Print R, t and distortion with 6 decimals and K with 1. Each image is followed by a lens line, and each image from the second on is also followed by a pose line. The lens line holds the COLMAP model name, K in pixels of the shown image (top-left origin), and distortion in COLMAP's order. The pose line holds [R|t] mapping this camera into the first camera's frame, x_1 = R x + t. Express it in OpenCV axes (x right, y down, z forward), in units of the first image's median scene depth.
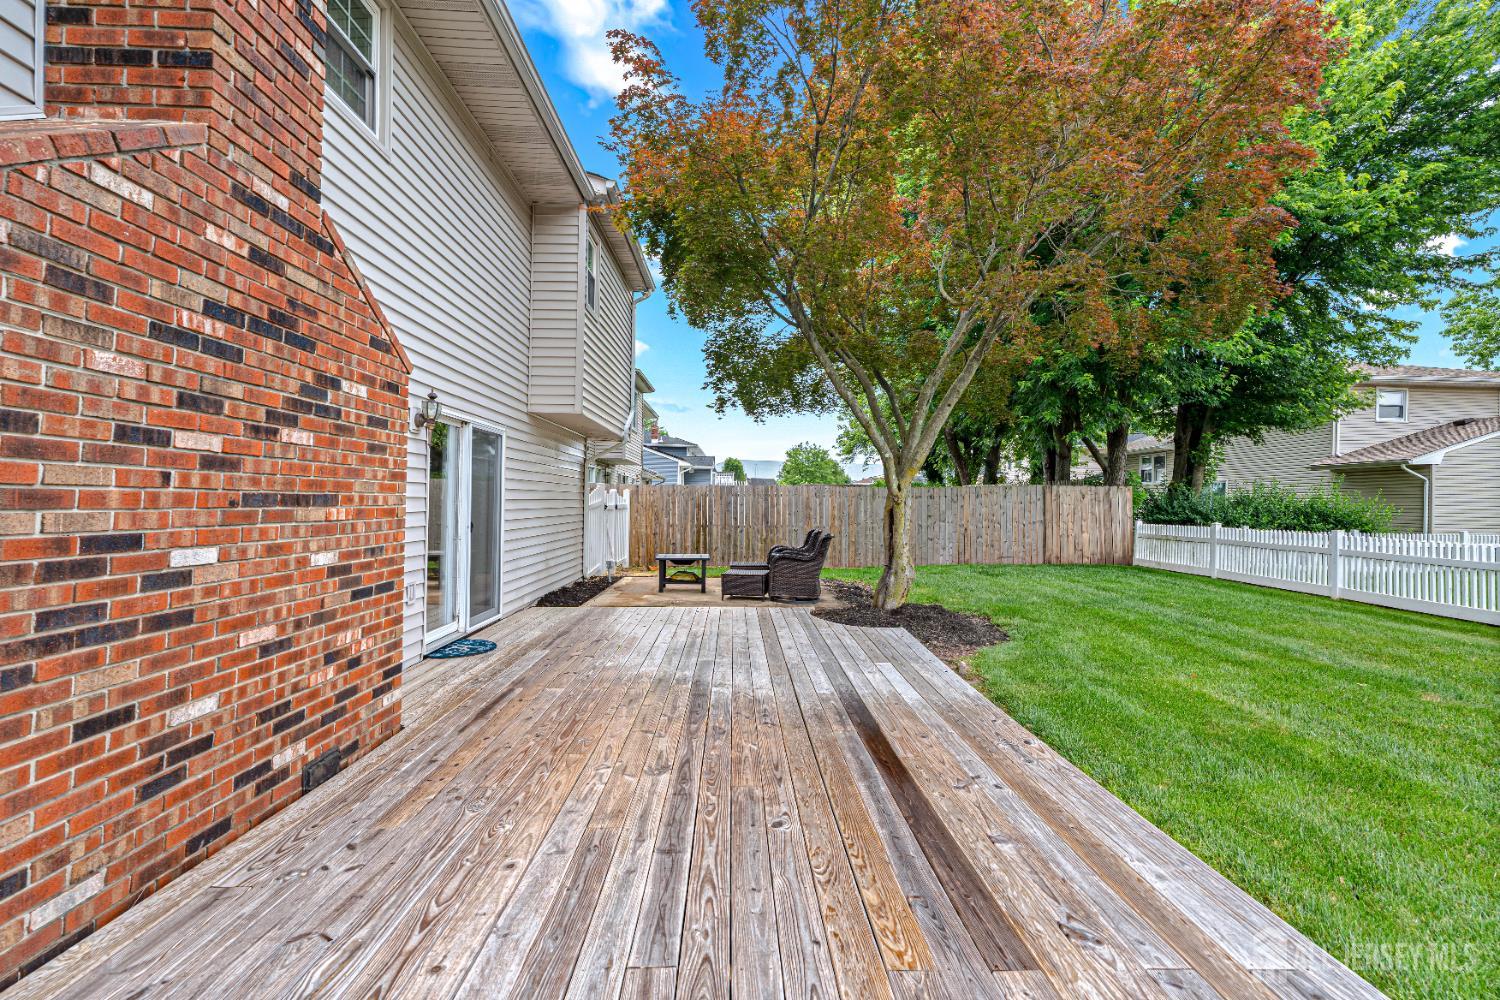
lens RADIAL K [[683.2, 0, 744.6], [0, 683.2, 503.7], [0, 0, 1]] dist [0.002273, 0.000351]
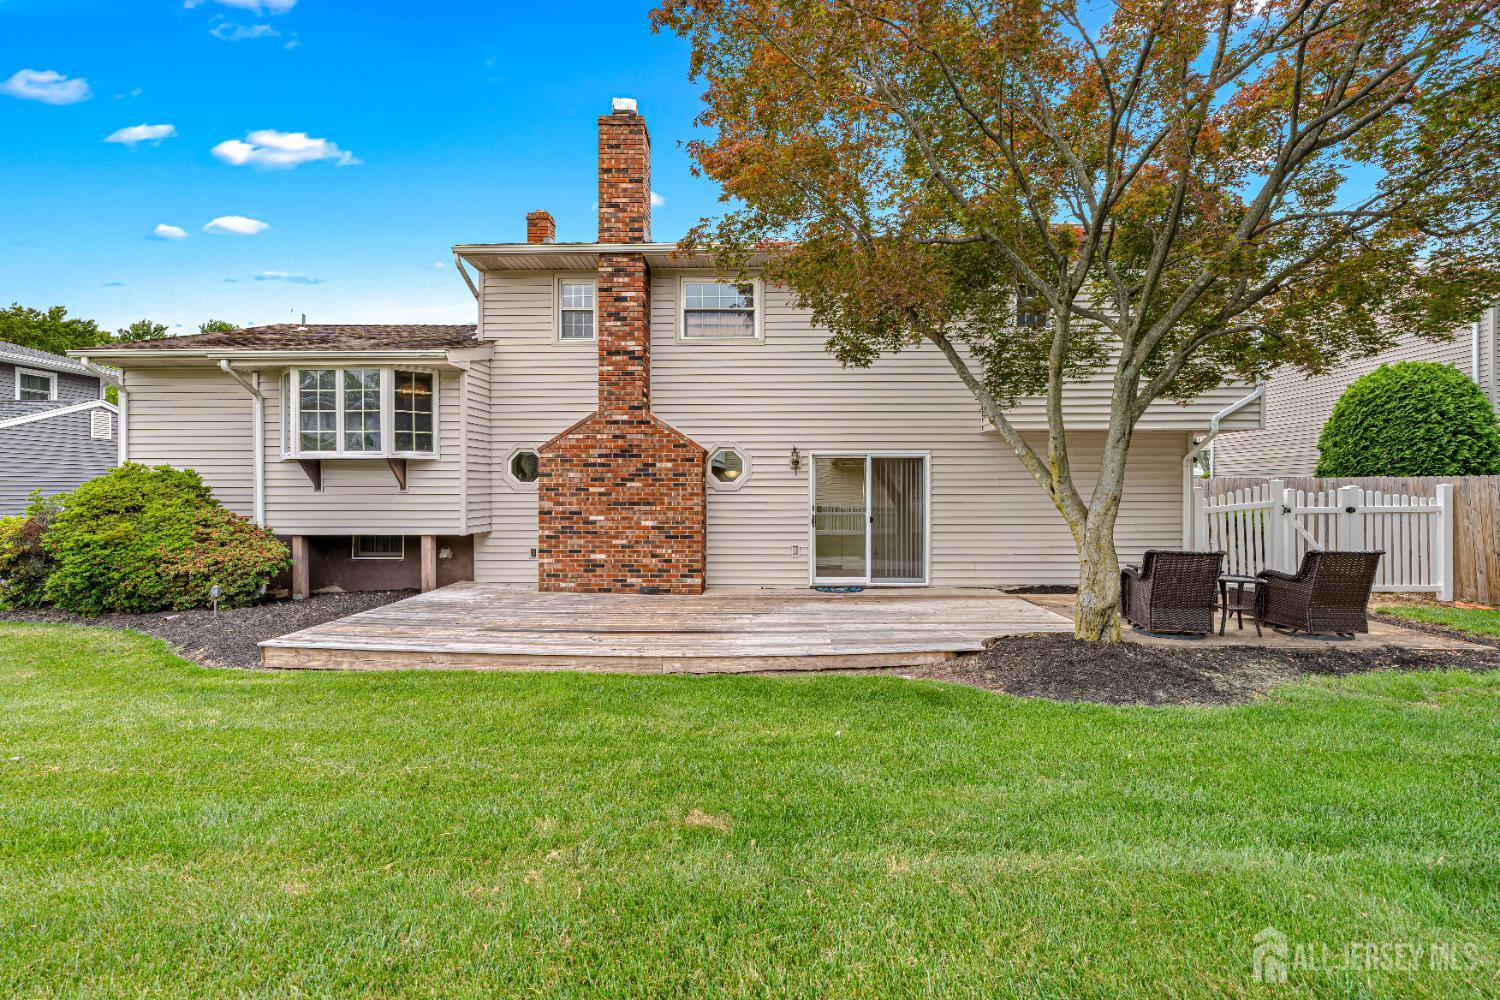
lens RADIAL K [[683.2, 0, 749.3], [0, 683.2, 484.4], [0, 0, 1]] dist [0.002273, 0.000351]
pose [[-0.030000, -0.010668, -0.999493, 2.500385], [-0.000114, 0.999943, -0.010670, -0.060666], [0.999550, -0.000206, -0.030000, 1.574184]]
